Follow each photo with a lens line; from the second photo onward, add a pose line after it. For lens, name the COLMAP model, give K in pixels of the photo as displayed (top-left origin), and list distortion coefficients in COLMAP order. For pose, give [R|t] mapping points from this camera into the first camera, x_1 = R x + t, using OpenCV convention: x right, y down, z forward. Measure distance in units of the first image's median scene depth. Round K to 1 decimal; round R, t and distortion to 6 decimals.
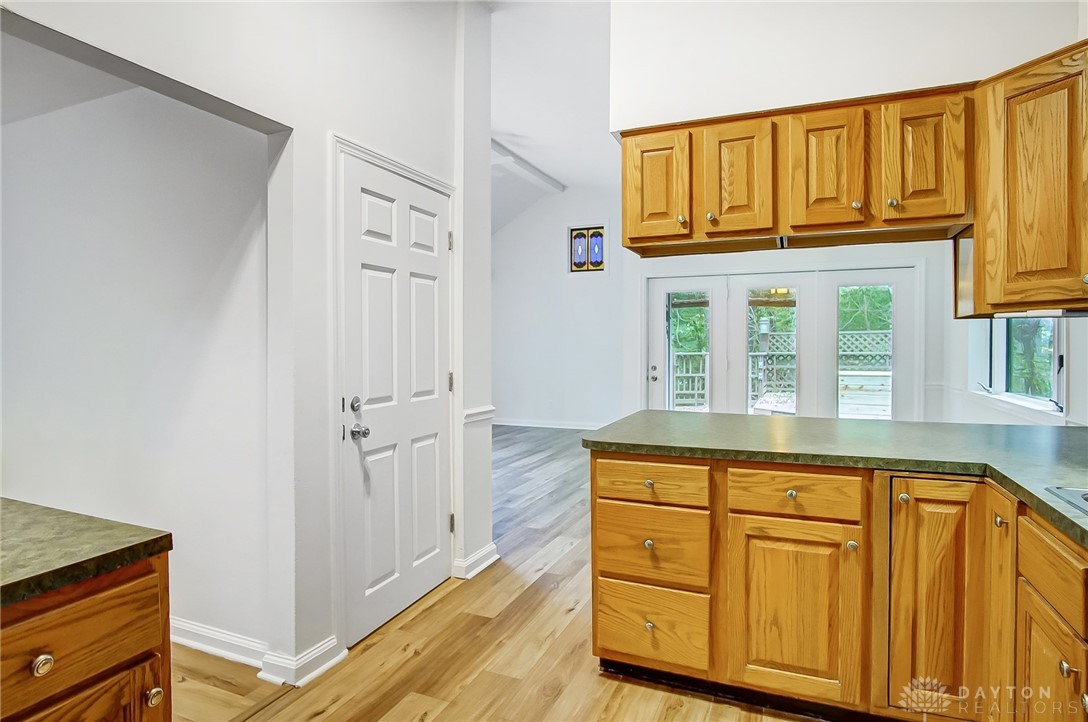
lens RADIAL K [[591.3, 0, 544.0], [0, 591.3, 361.0], [0, 0, 1]] dist [0.000208, -0.000024]
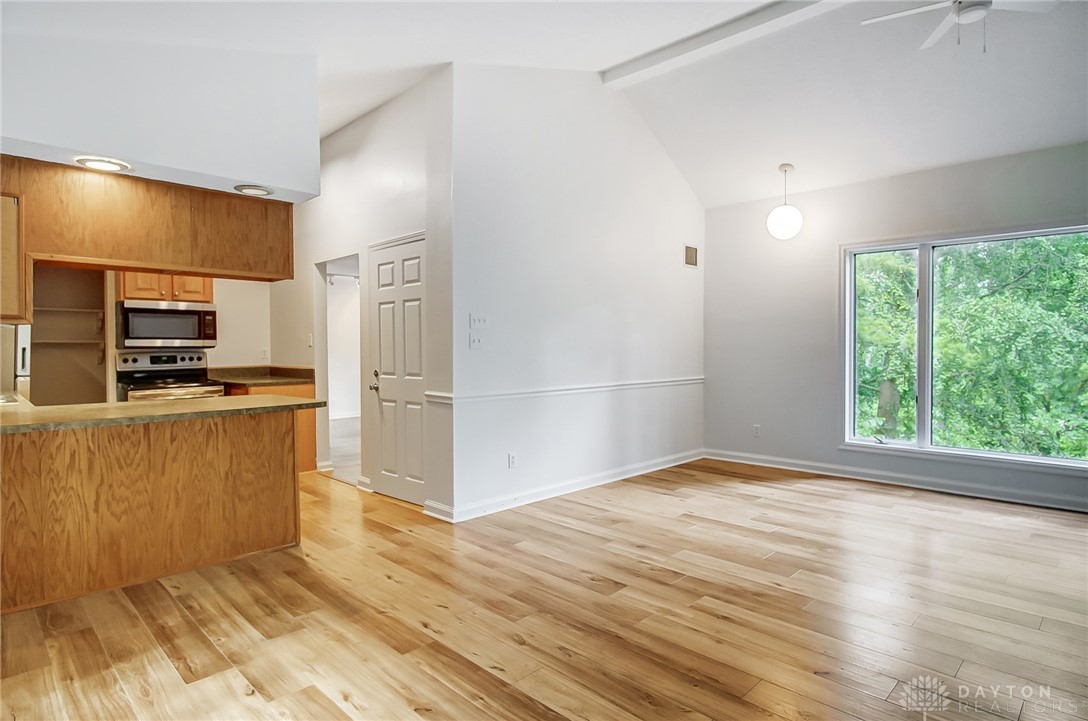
lens RADIAL K [[591.3, 0, 544.0], [0, 591.3, 360.5], [0, 0, 1]] dist [0.000208, -0.000024]
pose [[-0.362041, 0.028634, -0.931722, 0.473558], [-0.018790, 0.999101, 0.038005, -0.020289], [0.931973, 0.031267, -0.361177, 0.791839]]
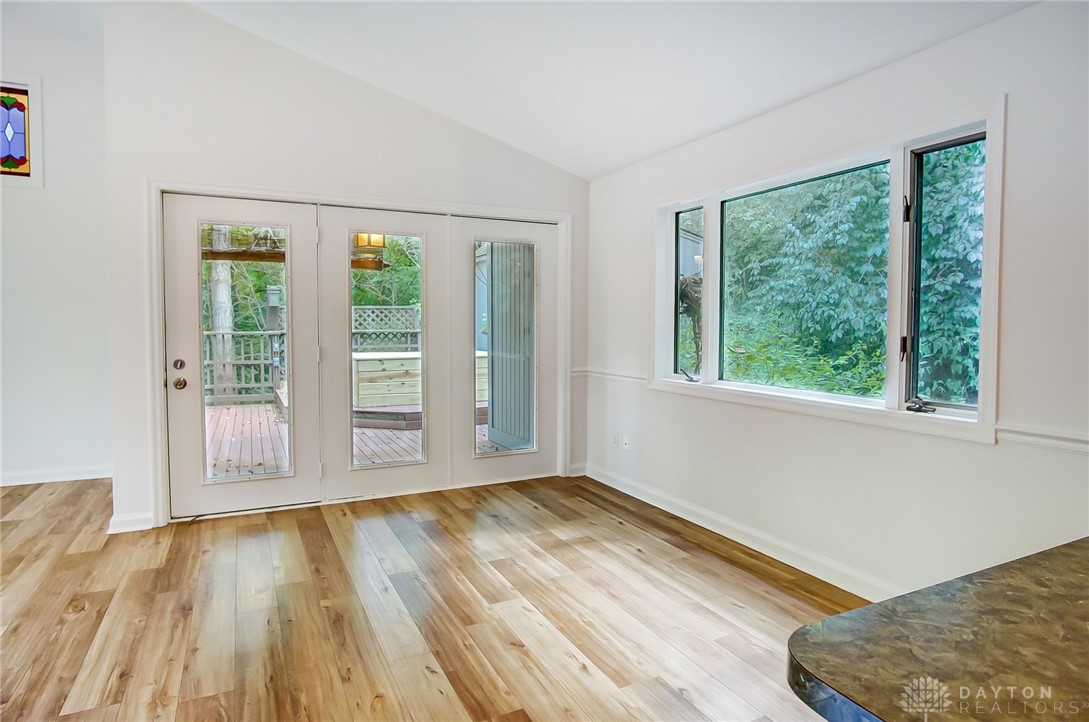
lens RADIAL K [[602.5, 0, 540.0], [0, 602.5, 345.7], [0, 0, 1]] dist [-0.048823, 0.019263]
pose [[0.642199, -0.025934, 0.766099, -0.011870], [0.015774, 0.999663, 0.020617, -0.010288], [-0.766375, -0.001155, 0.642392, 0.414670]]
